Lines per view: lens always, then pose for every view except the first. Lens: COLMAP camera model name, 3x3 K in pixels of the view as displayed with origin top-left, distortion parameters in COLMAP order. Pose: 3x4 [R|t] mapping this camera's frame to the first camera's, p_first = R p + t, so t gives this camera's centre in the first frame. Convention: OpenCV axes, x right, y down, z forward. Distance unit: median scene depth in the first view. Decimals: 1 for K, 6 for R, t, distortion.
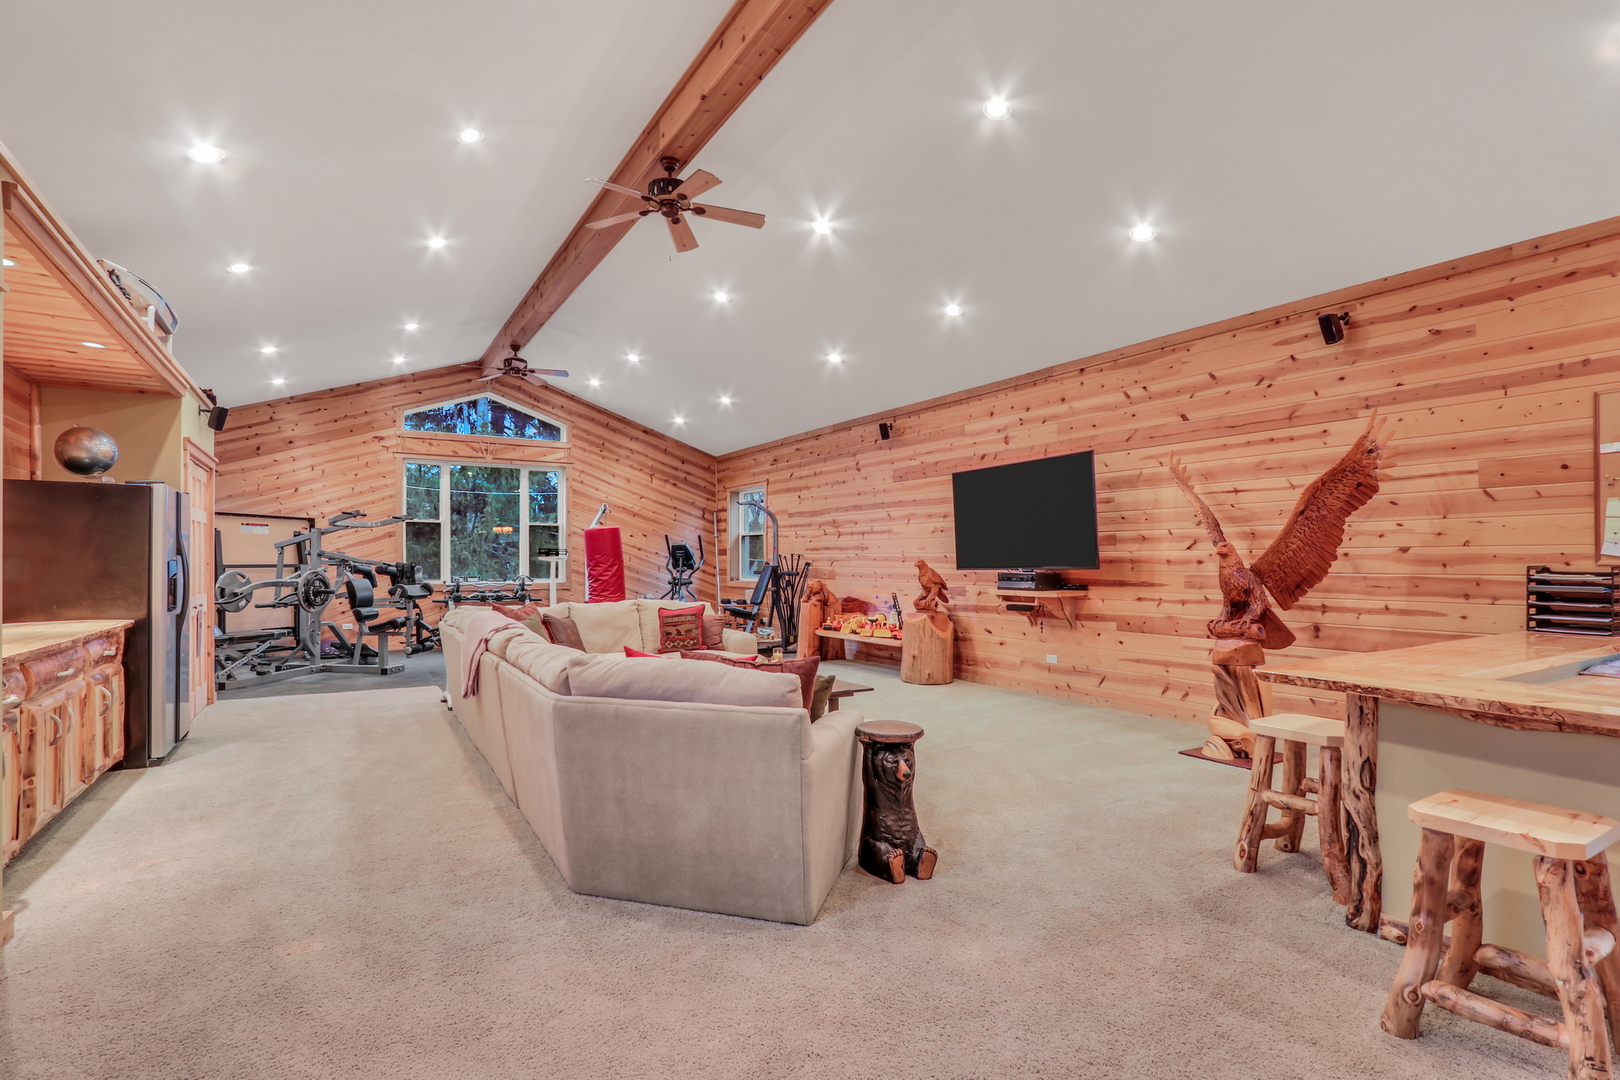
lens RADIAL K [[773.9, 0, 811.9], [0, 773.9, 553.3], [0, 0, 1]] dist [-0.017291, 0.004614]
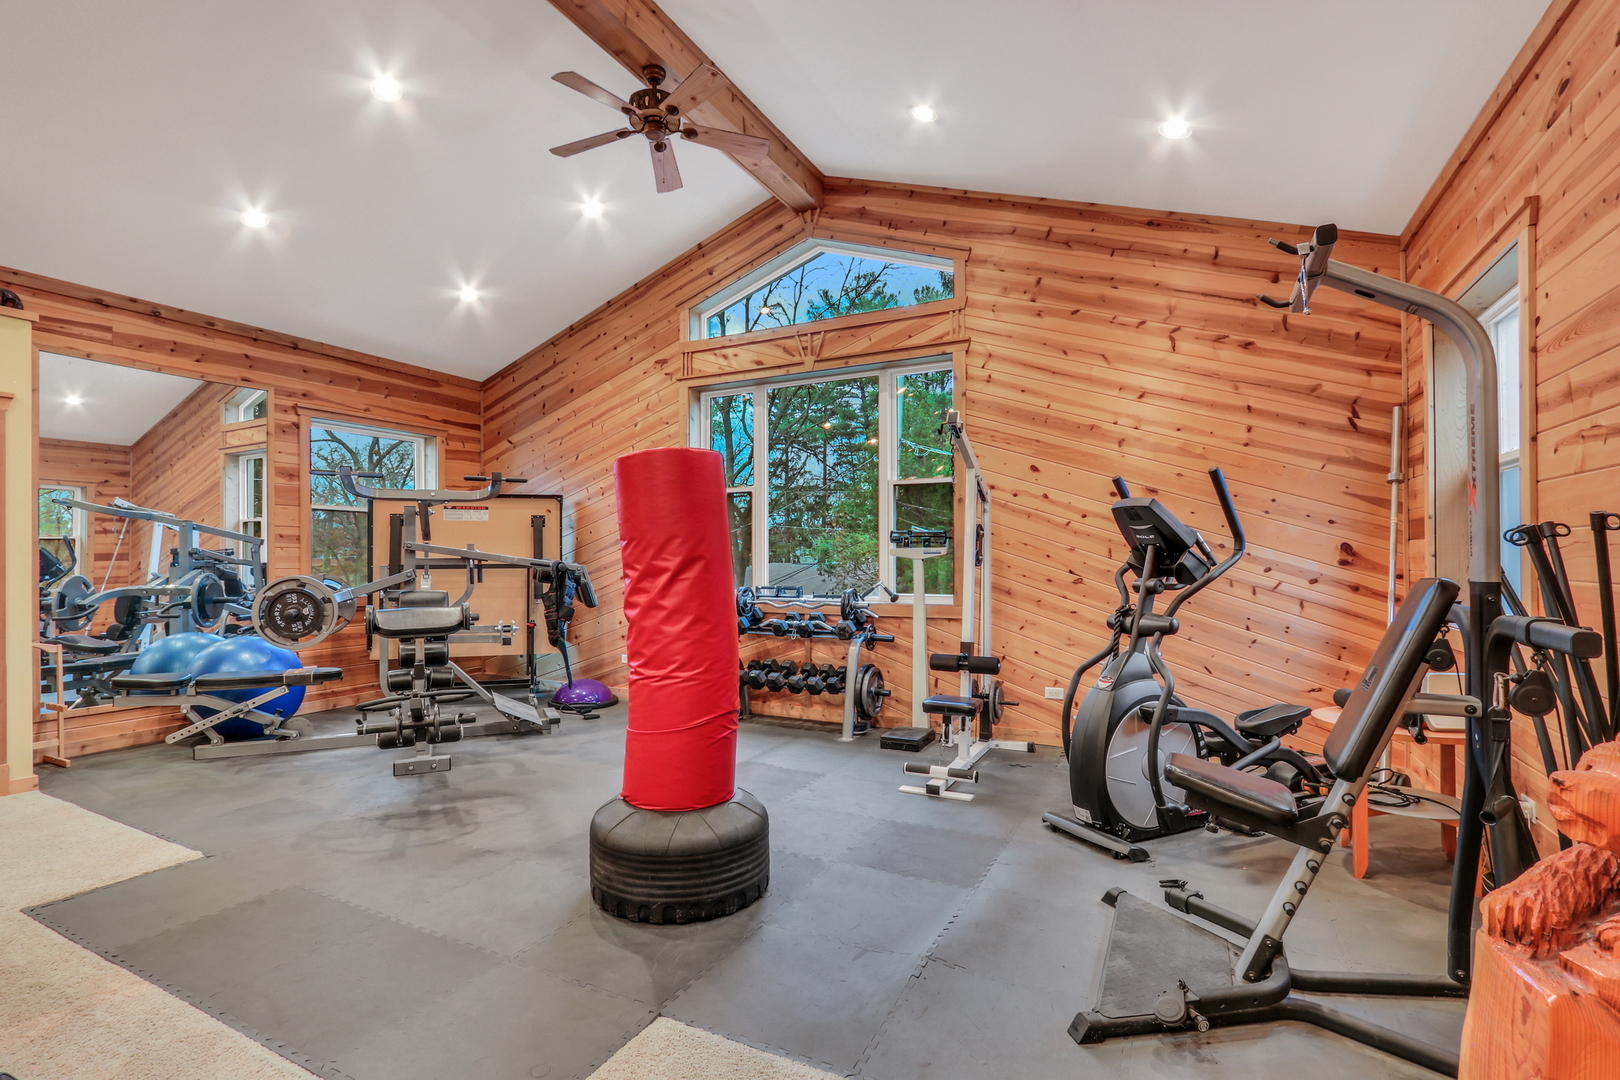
lens RADIAL K [[773.9, 0, 773.8], [0, 773.9, 558.8], [0, 0, 1]] dist [-0.017291, 0.004614]
pose [[0.502074, 0.000689, -0.864824, 0.026075], [0.010988, 0.999914, 0.007176, 0.006745], [0.864755, -0.013106, 0.502024, 0.738029]]
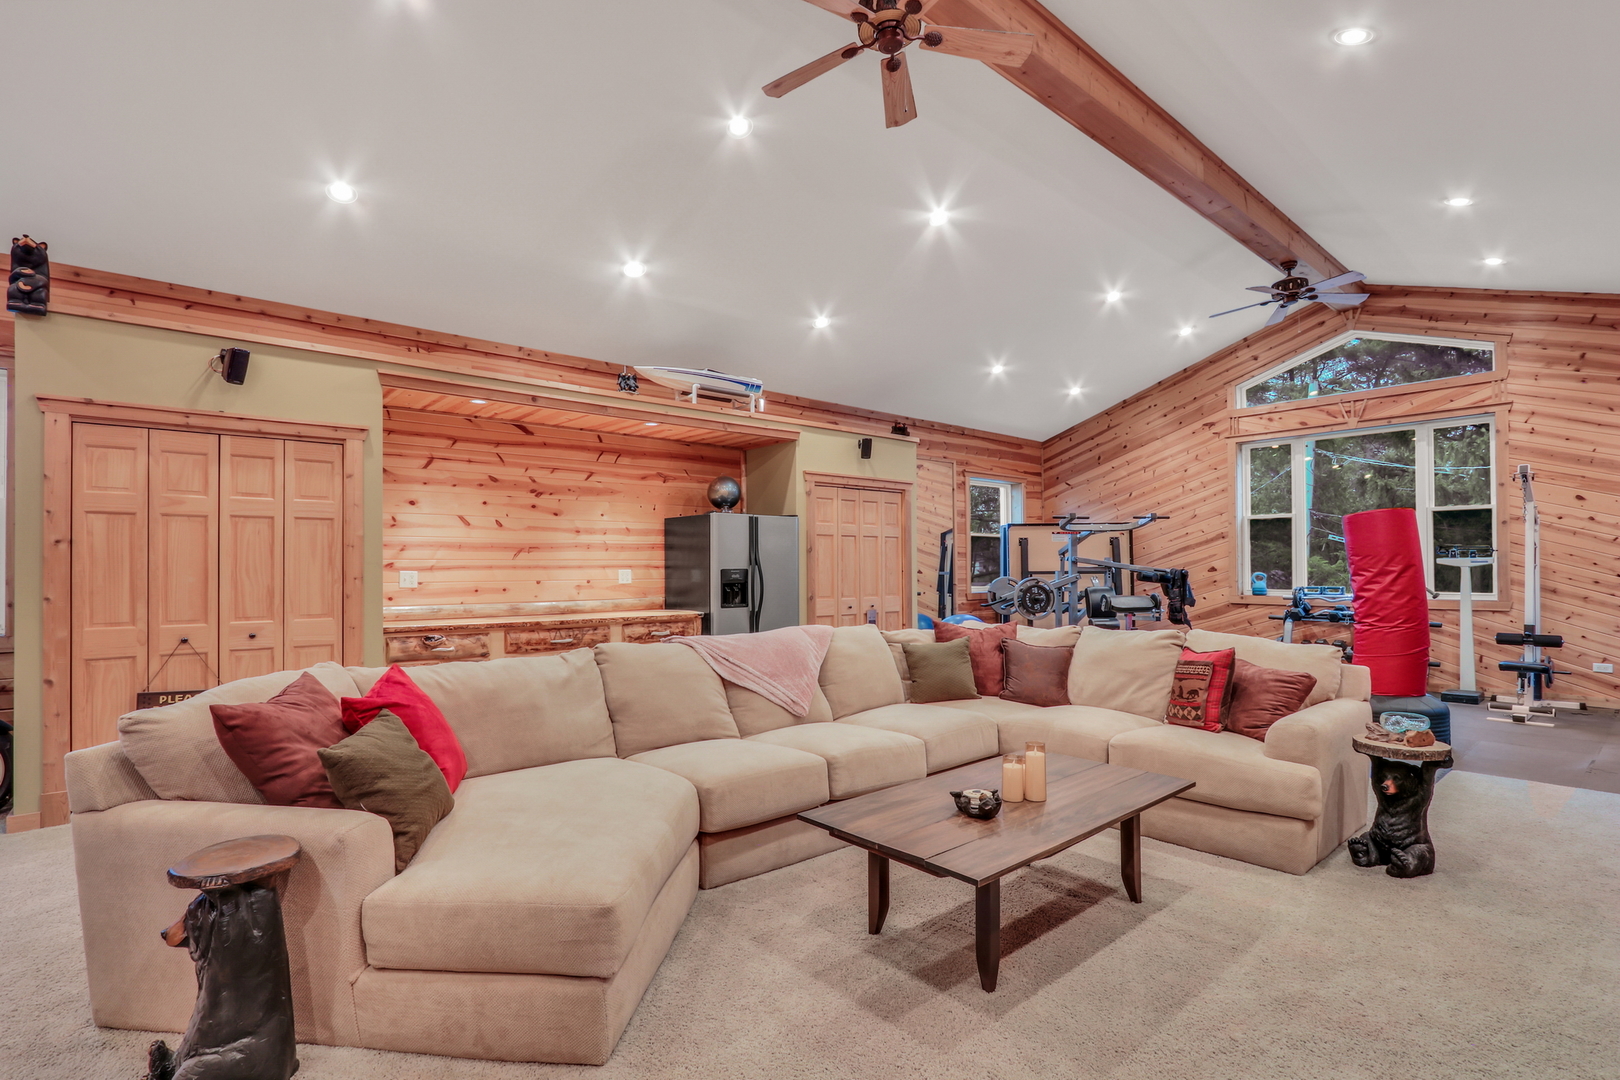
lens RADIAL K [[773.9, 0, 773.2], [0, 773.9, 562.9], [0, 0, 1]] dist [-0.017291, 0.004614]
pose [[0.146782, -0.006837, -0.989145, 0.213843], [0.014653, 0.999881, -0.004737, 0.002673], [0.989060, -0.013799, 0.146865, 0.373923]]
